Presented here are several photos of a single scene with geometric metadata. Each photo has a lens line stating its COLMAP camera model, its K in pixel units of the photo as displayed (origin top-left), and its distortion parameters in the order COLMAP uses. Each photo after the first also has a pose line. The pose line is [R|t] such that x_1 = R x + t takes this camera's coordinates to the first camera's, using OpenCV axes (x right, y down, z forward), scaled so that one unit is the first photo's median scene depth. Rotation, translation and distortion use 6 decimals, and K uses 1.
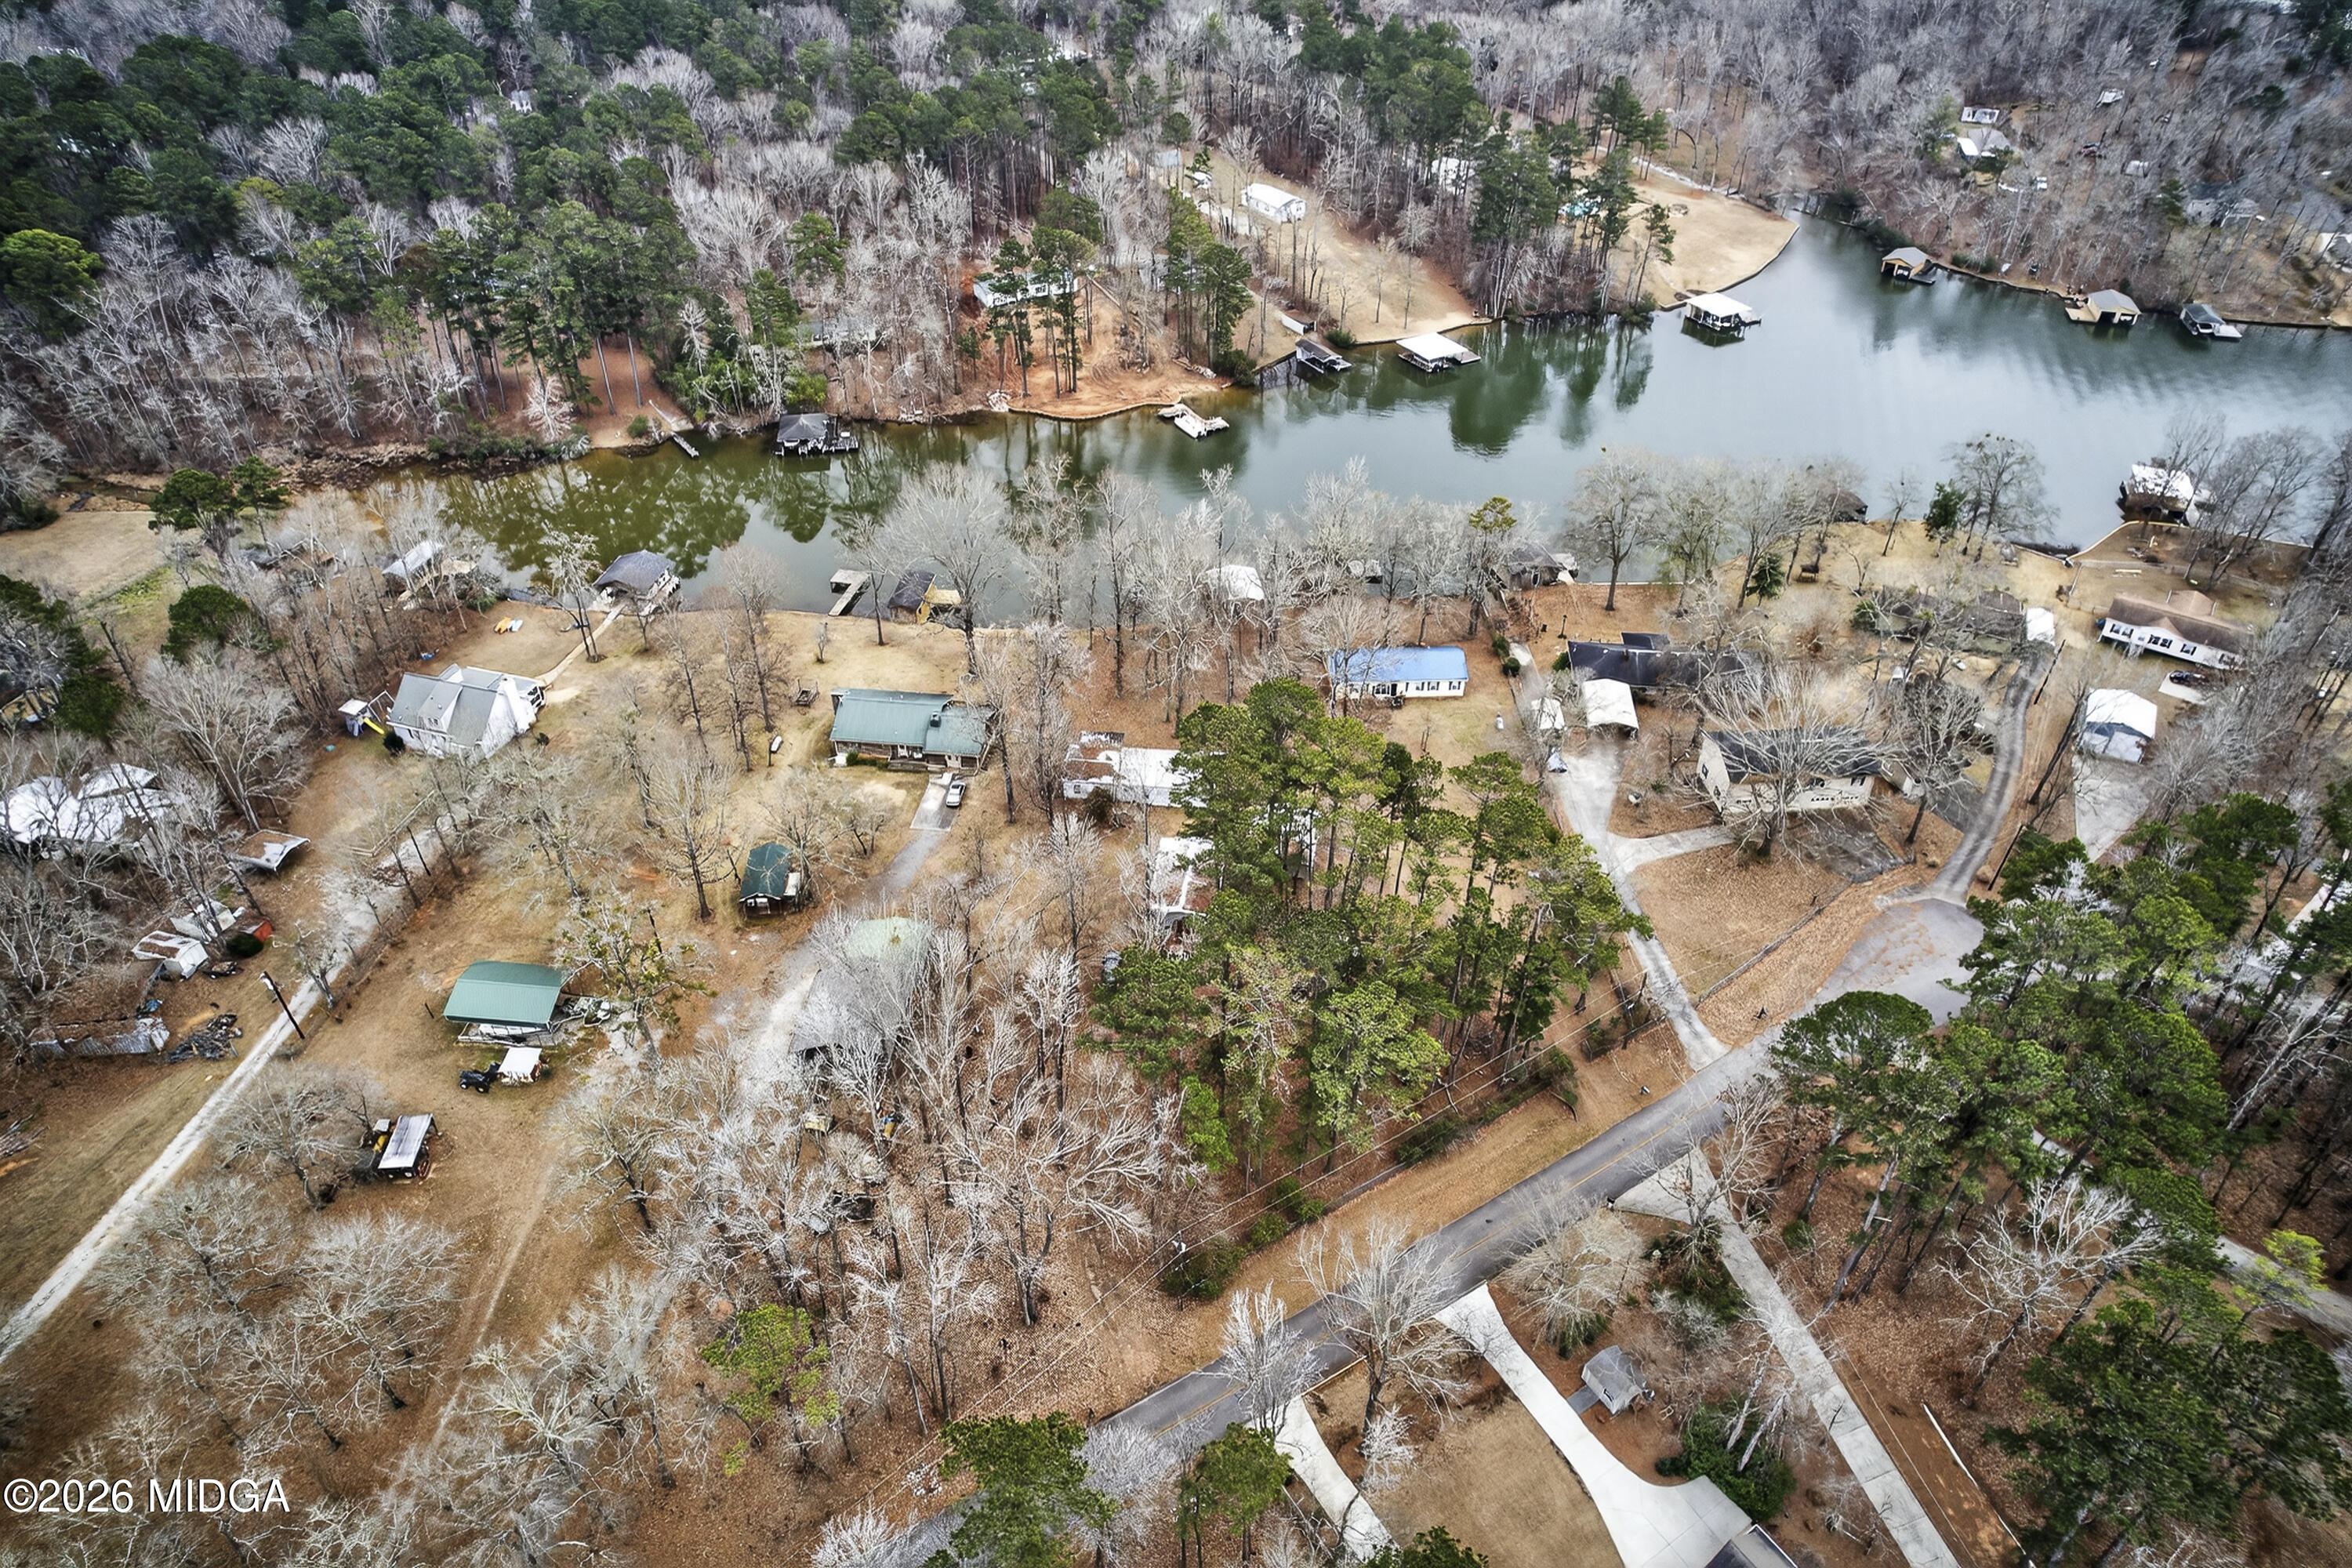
lens RADIAL K [[1538.5, 0, 1178.7], [0, 1538.5, 775.8], [0, 0, 1]] dist [-0.096696, 0.090735]
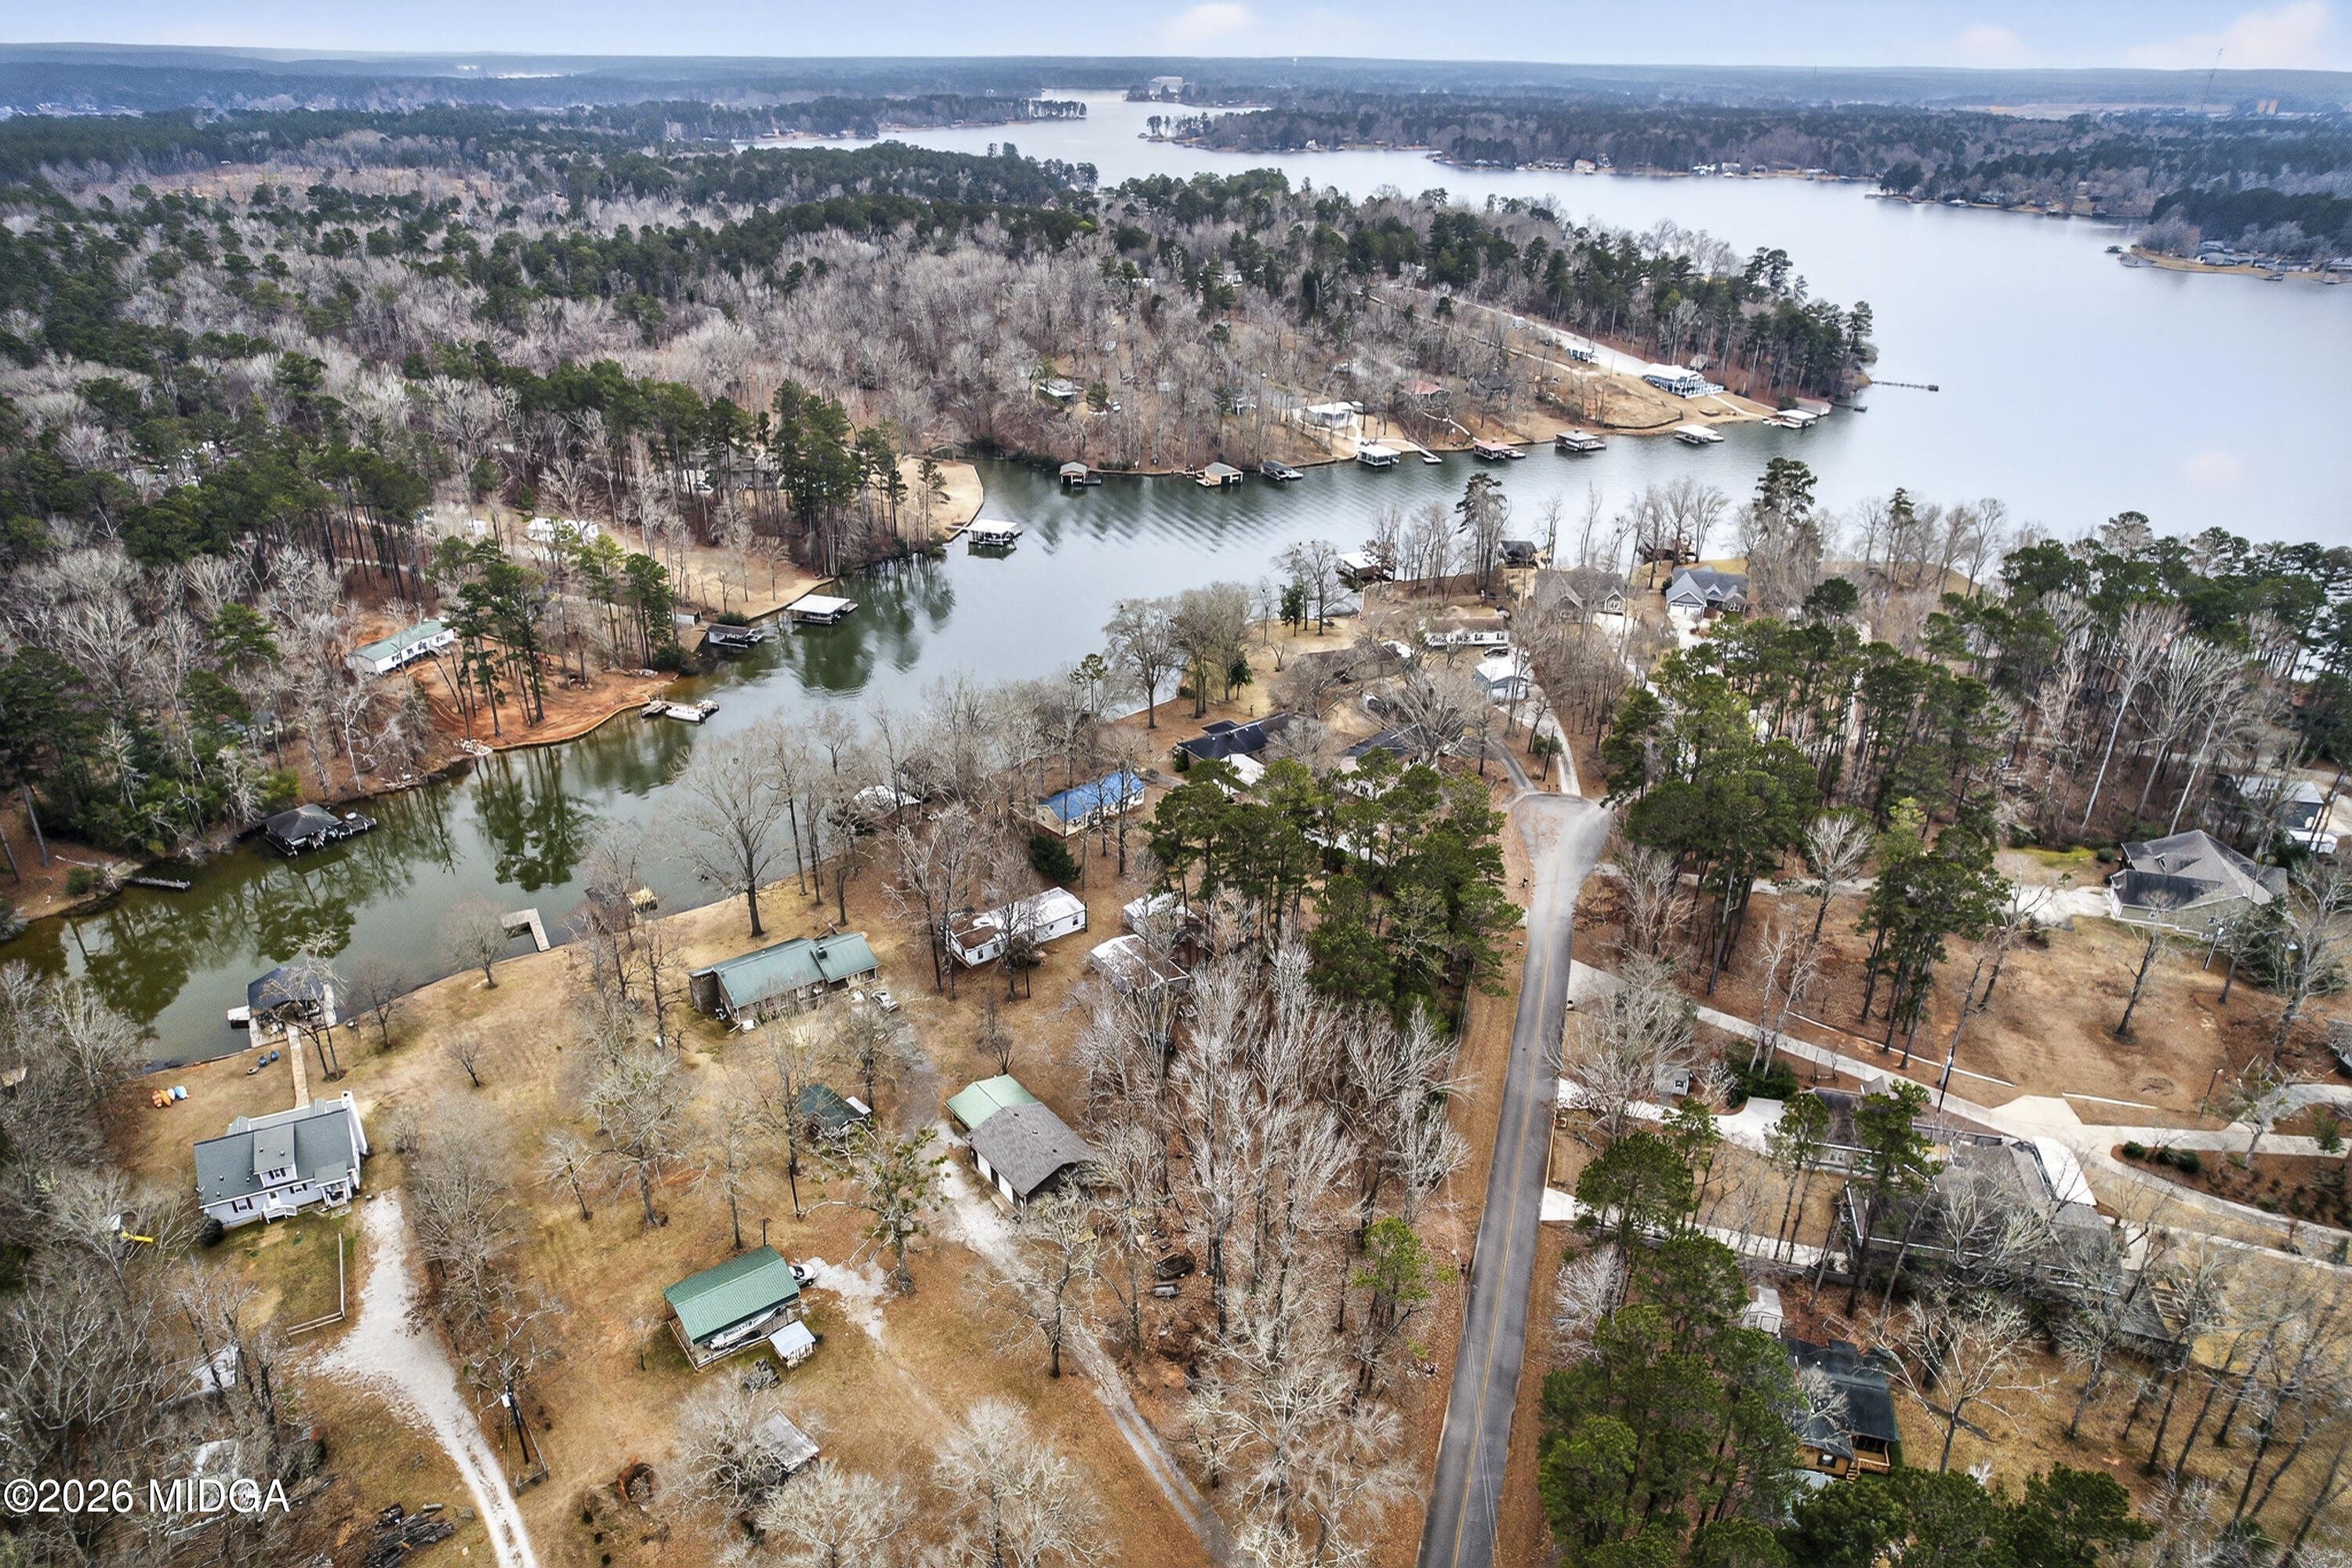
lens RADIAL K [[1547.3, 0, 1176.0], [0, 1547.3, 784.0], [0, 0, 1]] dist [-0.089264, 0.083462]
pose [[0.728293, -0.283362, 0.623935, -0.391359], [0.402391, 0.913834, -0.054673, 0.008863], [-0.554680, 0.290884, 0.779561, 0.002595]]
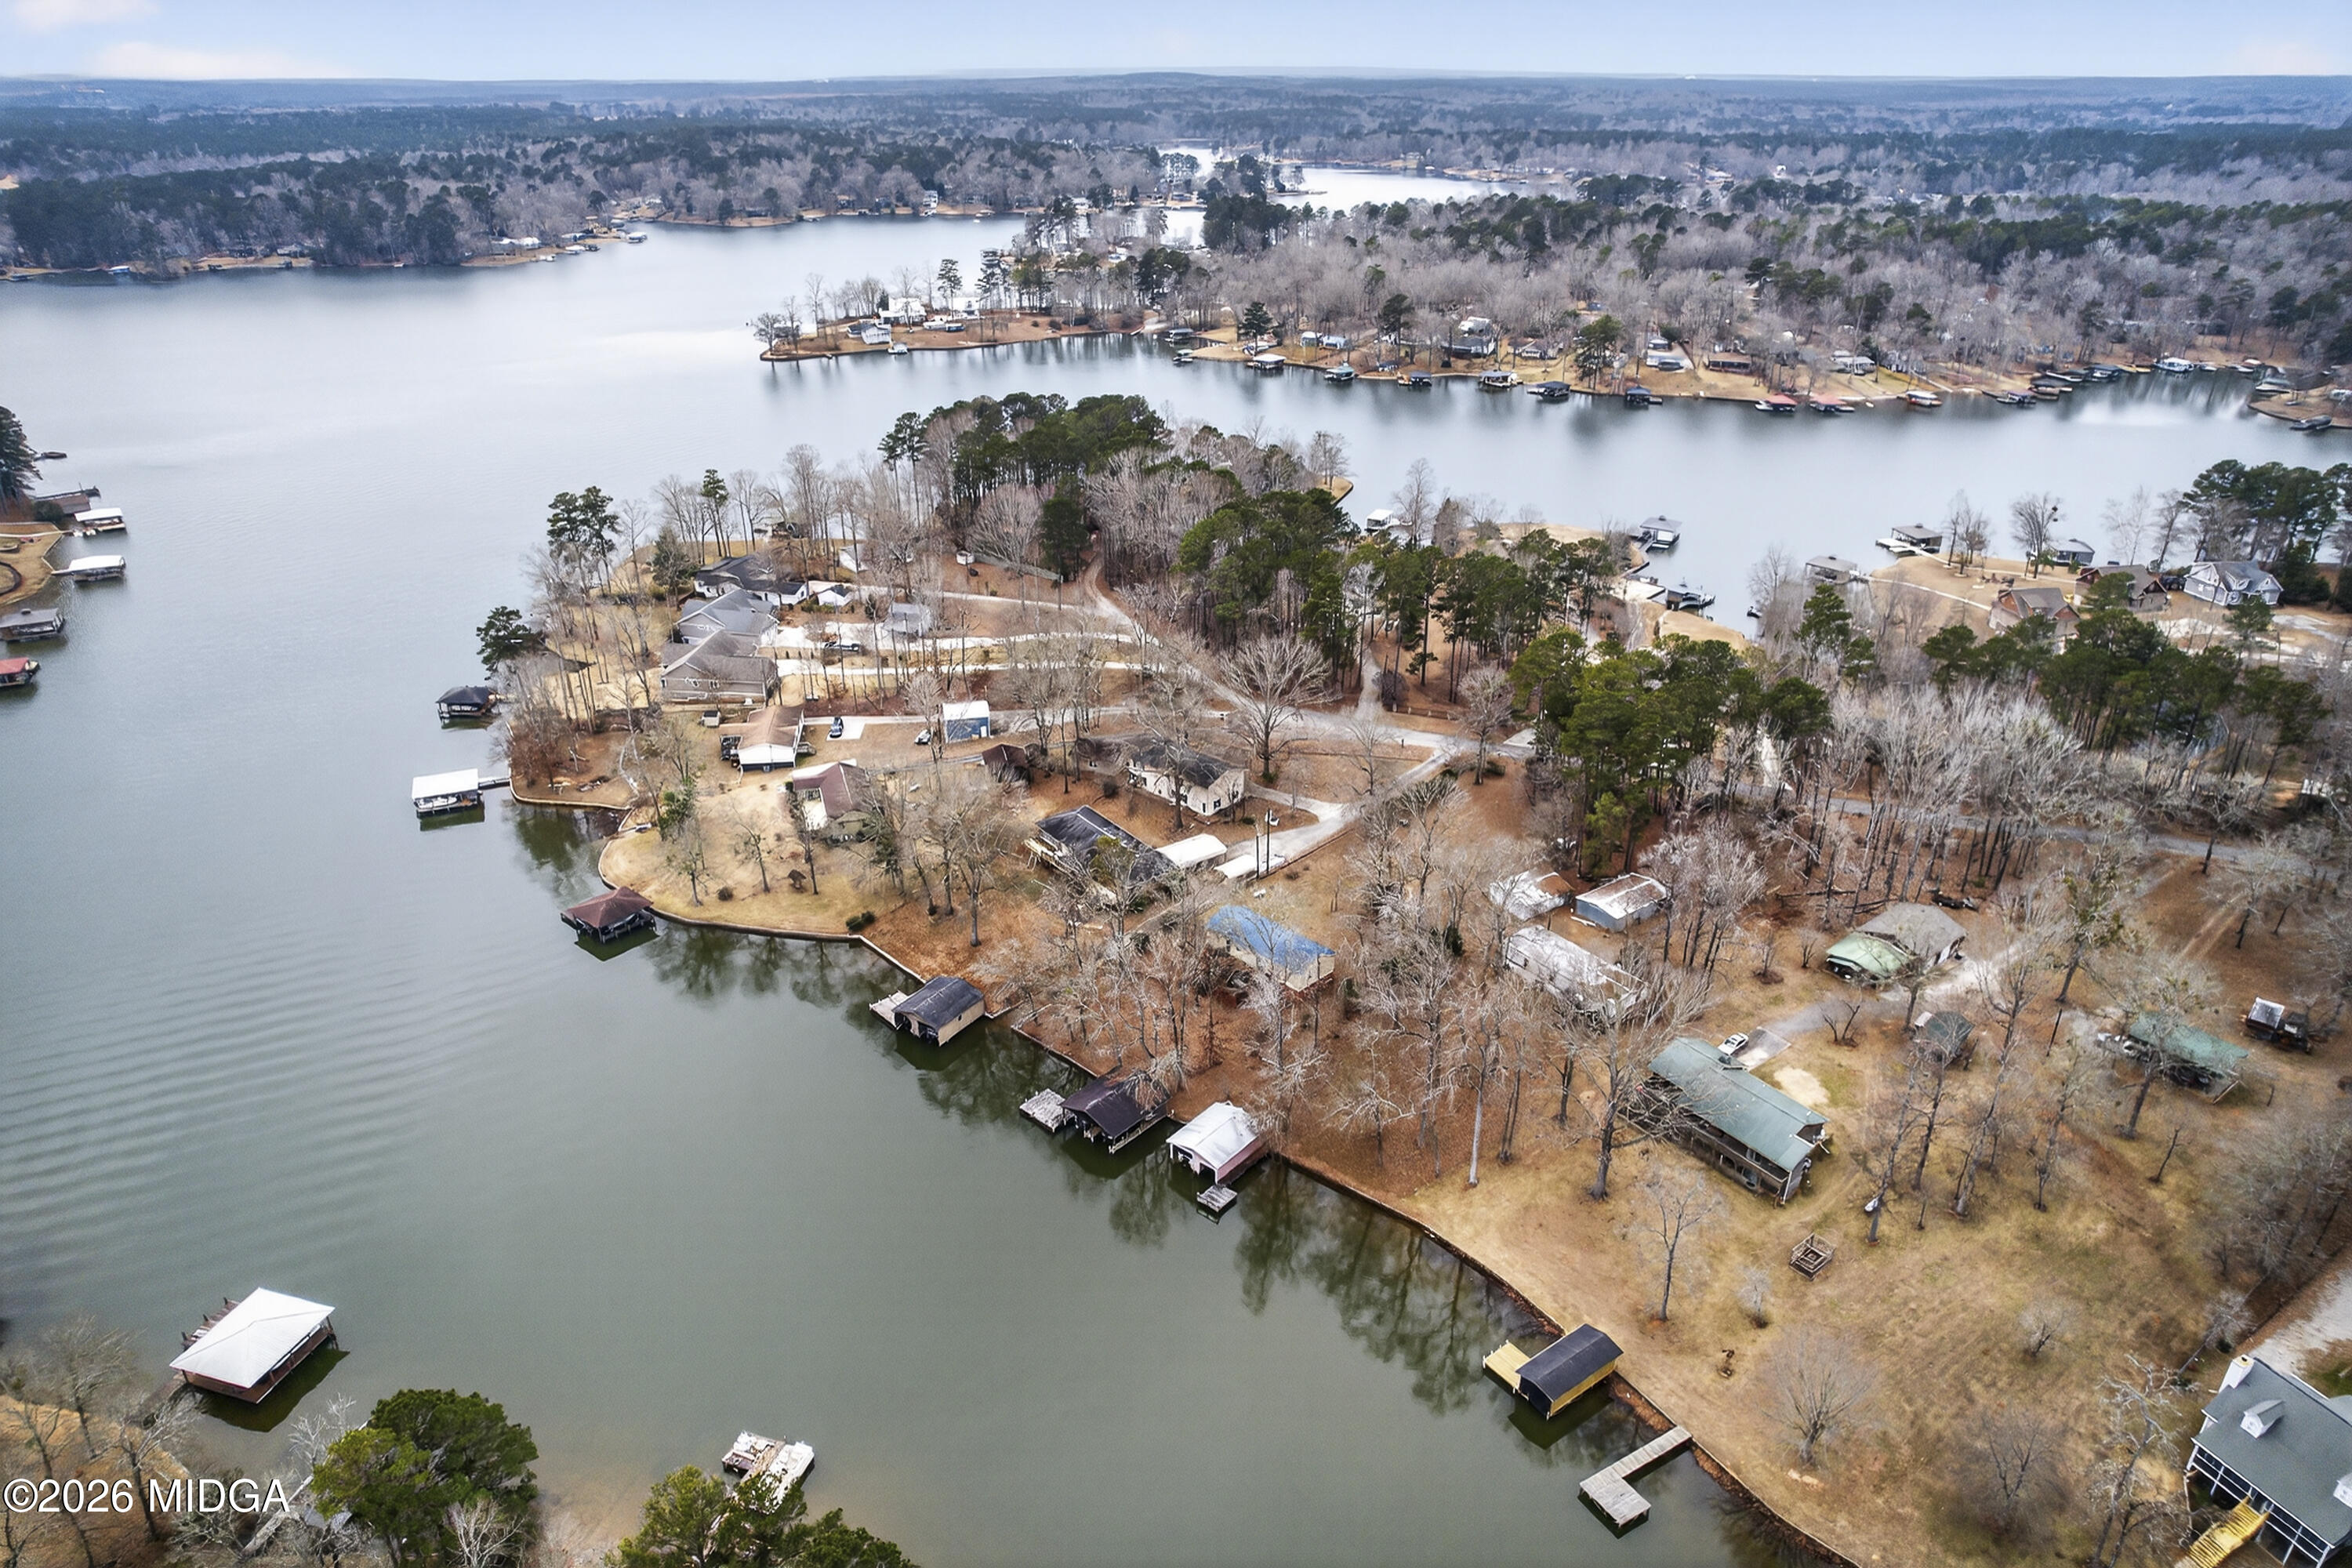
lens RADIAL K [[1547.3, 0, 1176.0], [0, 1547.3, 784.0], [0, 0, 1]] dist [-0.089264, 0.083462]
pose [[-0.700274, -0.299533, 0.647994, -0.316535], [0.436602, 0.538455, 0.720725, -0.611061], [-0.564797, 0.787621, -0.246289, 0.813628]]
